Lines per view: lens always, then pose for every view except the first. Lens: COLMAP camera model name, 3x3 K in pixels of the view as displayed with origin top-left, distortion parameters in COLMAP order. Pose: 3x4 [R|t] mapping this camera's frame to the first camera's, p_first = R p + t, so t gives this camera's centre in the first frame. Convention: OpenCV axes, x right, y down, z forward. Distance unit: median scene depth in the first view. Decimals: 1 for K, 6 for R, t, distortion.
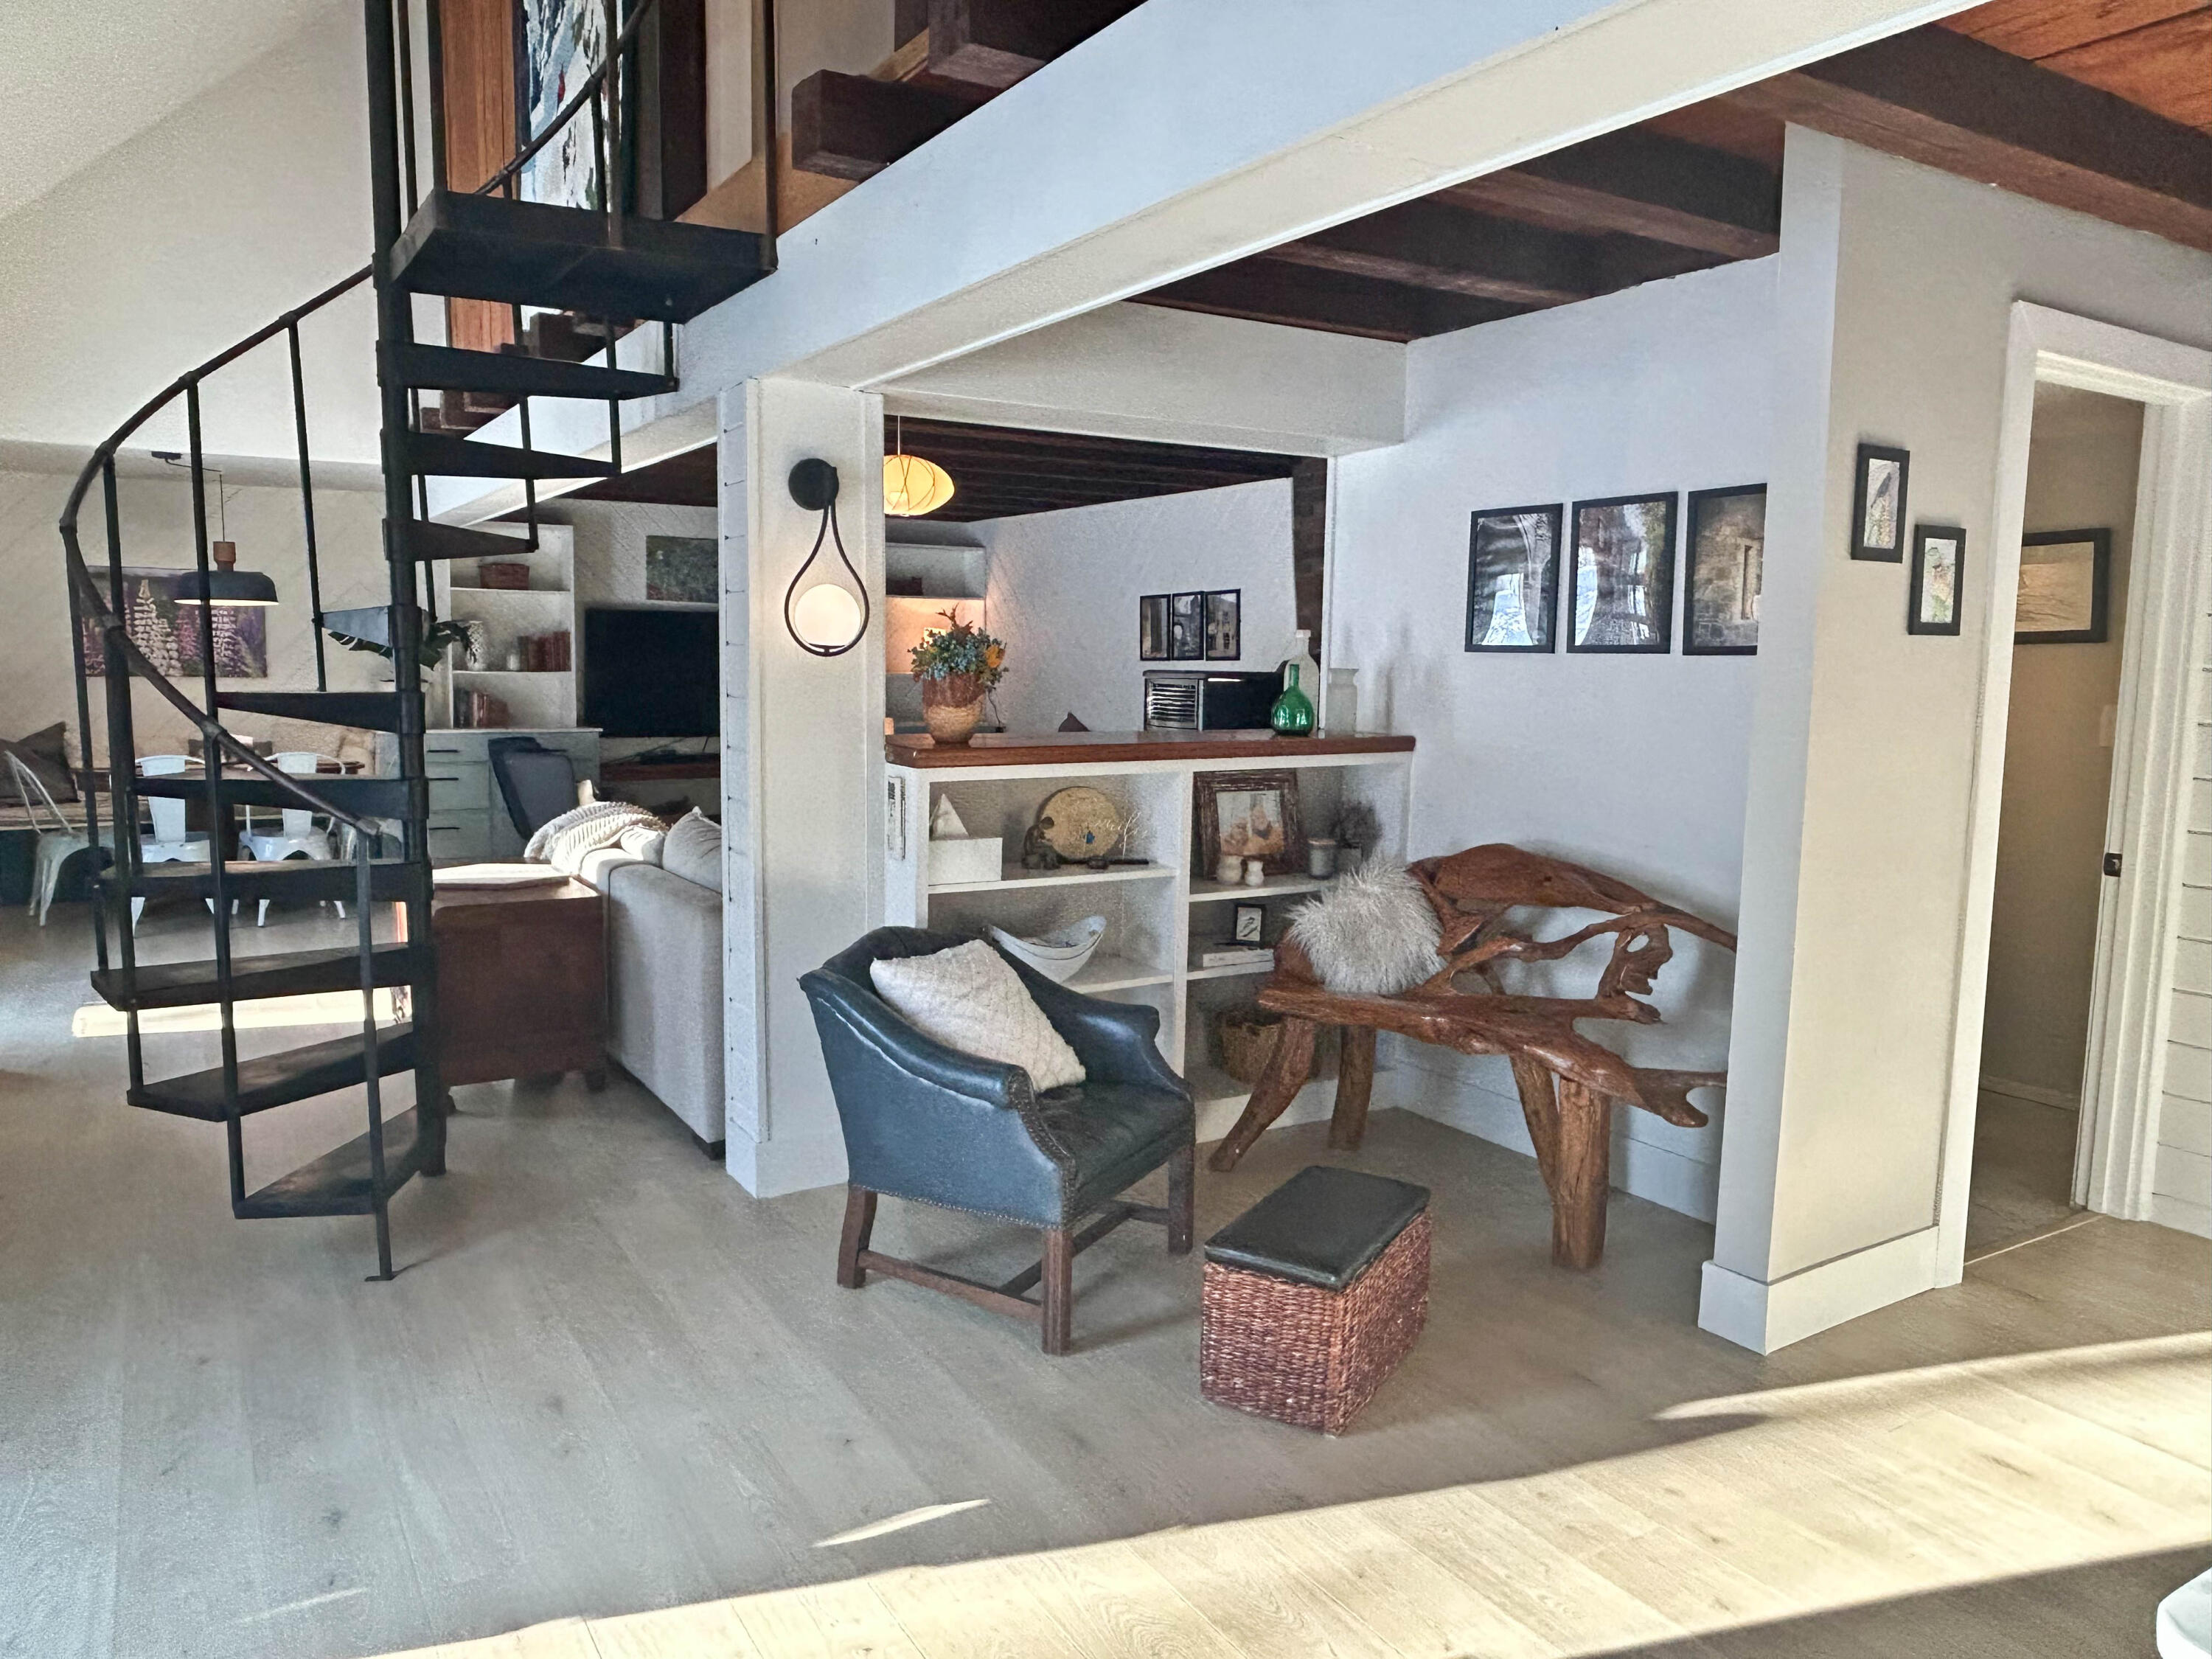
lens RADIAL K [[1532.7, 0, 1100.3], [0, 1532.7, 833.5], [0, 0, 1]] dist [-0.003552, 0.000833]
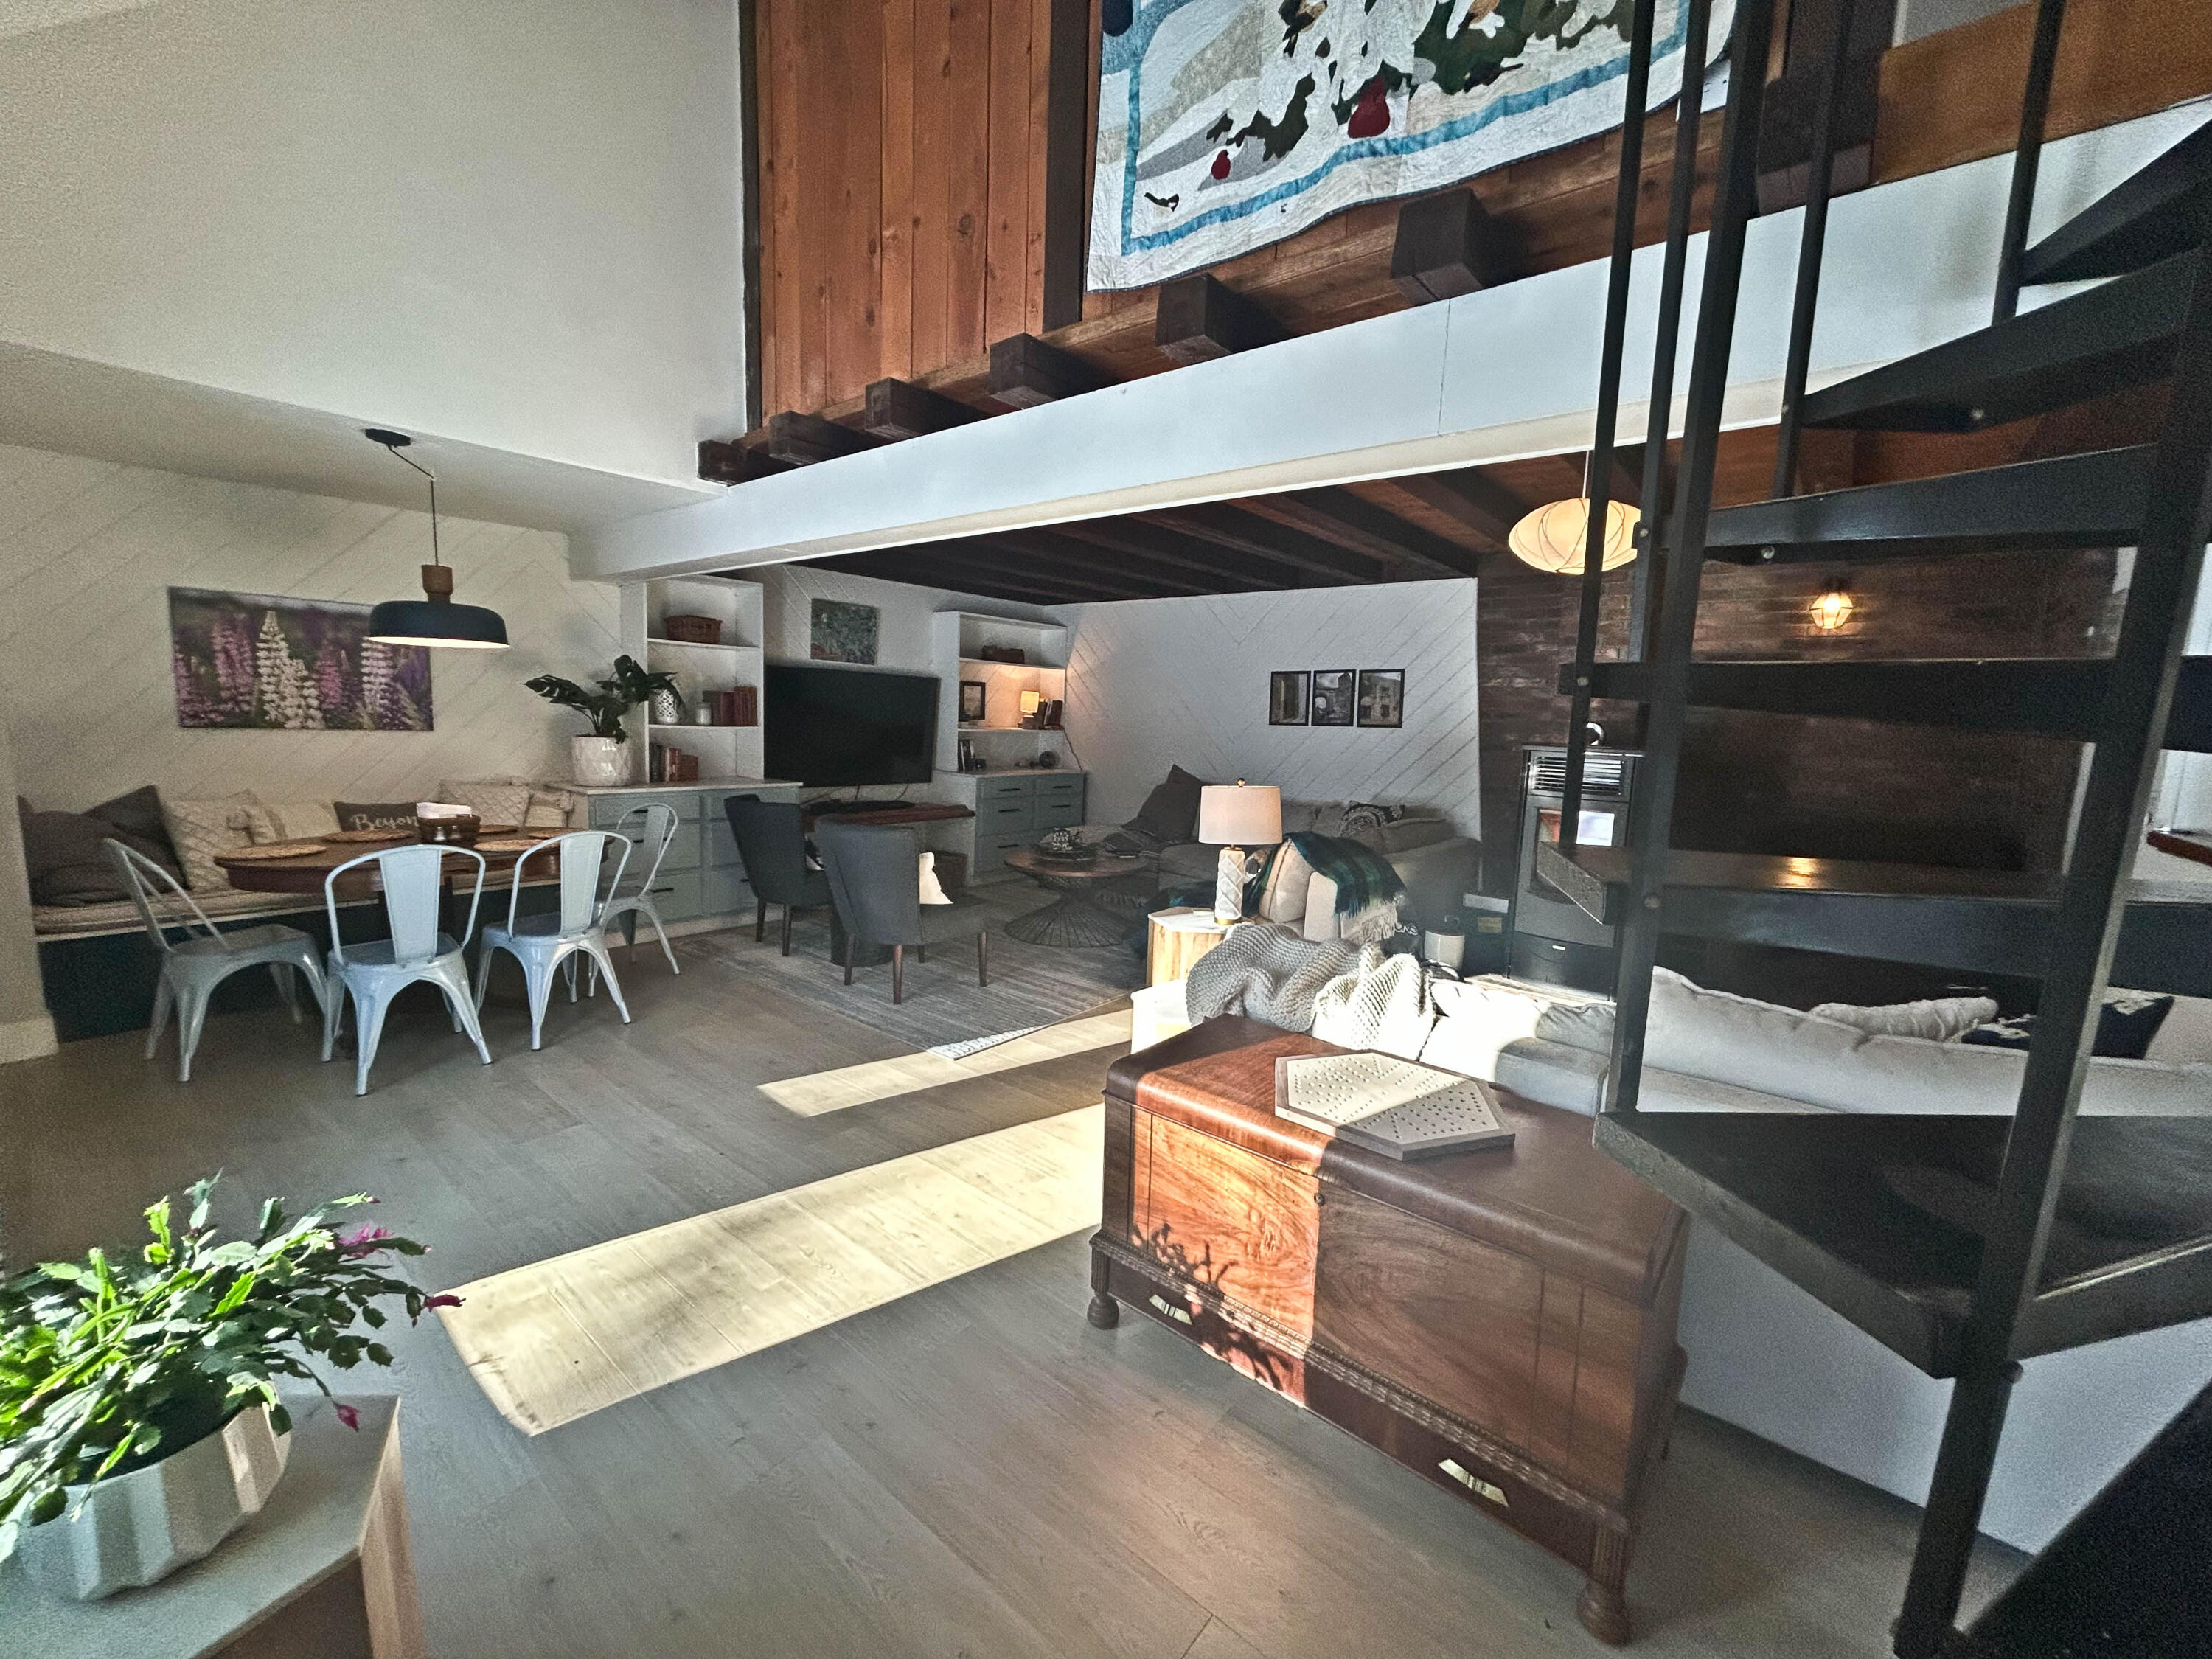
lens RADIAL K [[899.6, 0, 1113.0], [0, 899.6, 834.8], [0, 0, 1]] dist [0.003778, 0.000045]
pose [[0.948339, -0.023839, 0.316363, -0.325114], [0.015660, 0.999475, 0.028370, -0.048509], [-0.316873, -0.021950, 0.948214, 0.365613]]
